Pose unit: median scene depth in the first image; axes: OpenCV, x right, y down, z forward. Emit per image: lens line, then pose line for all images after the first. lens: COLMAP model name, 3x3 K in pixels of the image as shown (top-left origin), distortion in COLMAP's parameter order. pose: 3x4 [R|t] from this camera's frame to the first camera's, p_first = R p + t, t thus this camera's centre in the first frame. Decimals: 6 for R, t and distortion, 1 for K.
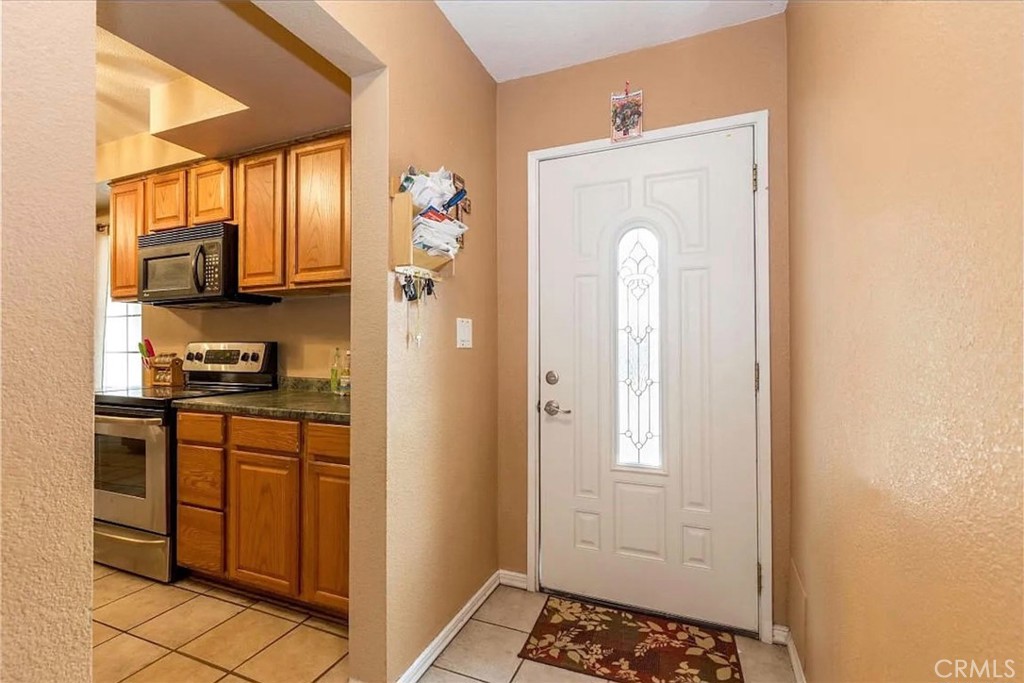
lens RADIAL K [[469.6, 0, 511.8], [0, 469.6, 334.4], [0, 0, 1]] dist [-0.018273, 0.000328]
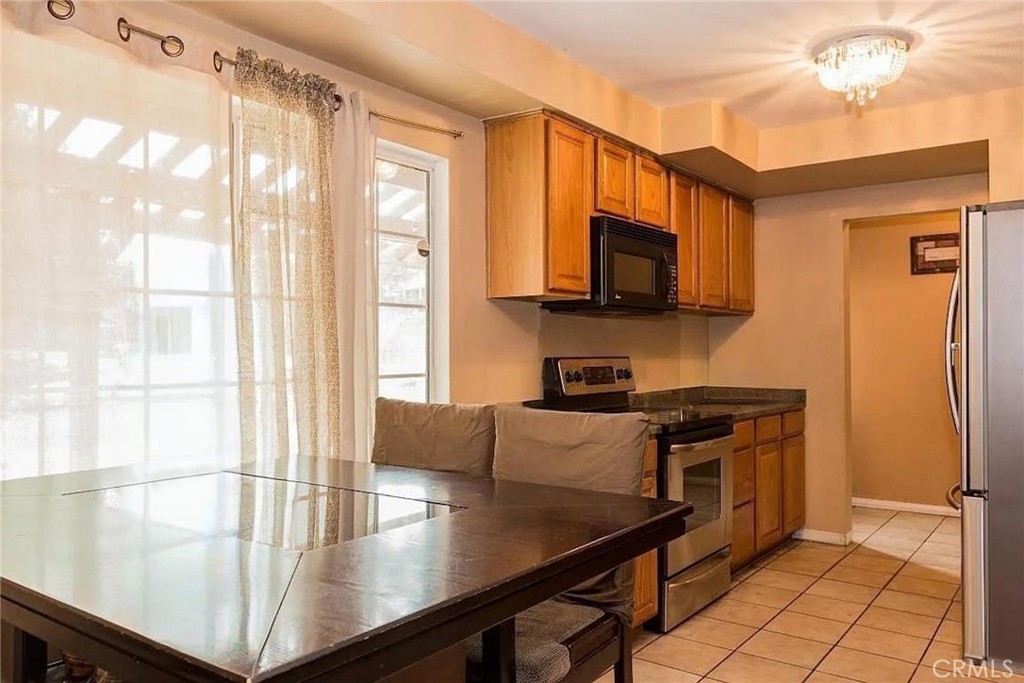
lens RADIAL K [[765.7, 0, 512.0], [0, 765.7, 341.5], [0, 0, 1]] dist [0.004524, 0.002994]
pose [[0.249703, 0.021395, 0.968086, -2.653844], [-0.026098, 0.999541, -0.015359, 0.017172], [-0.967971, -0.021430, 0.250147, 1.093383]]
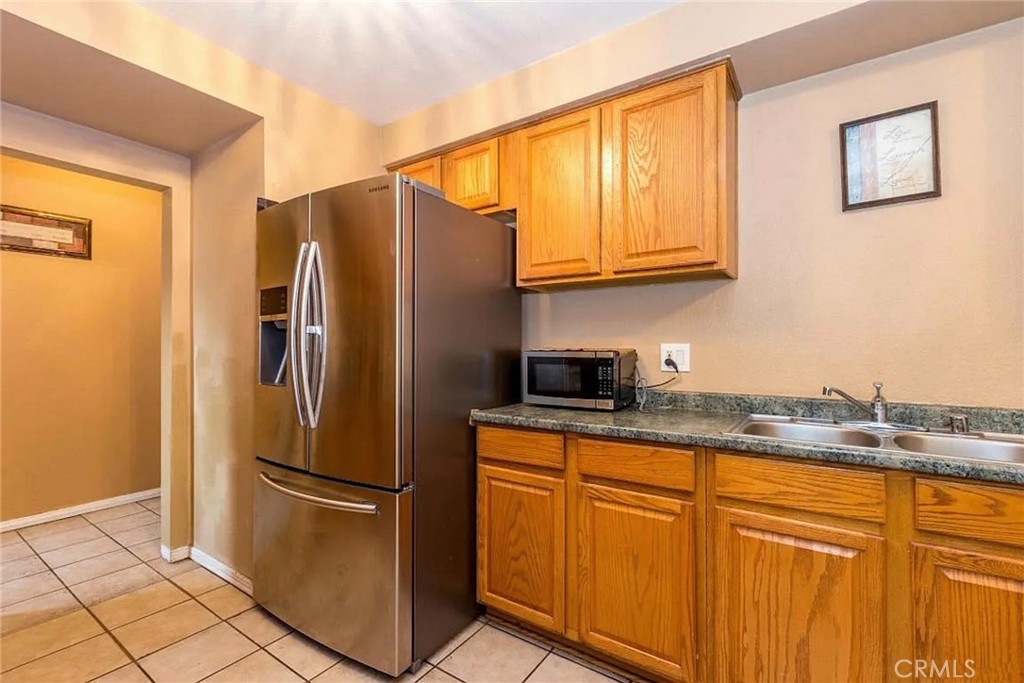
lens RADIAL K [[451.3, 0, 509.1], [0, 451.3, 346.9], [0, 0, 1]] dist [-0.001207, 0.000193]
pose [[0.978469, 0.004739, -0.206340, -0.403340], [-0.001149, 0.999846, 0.017514, 0.006474], [0.206391, -0.016900, 0.978324, 0.161634]]
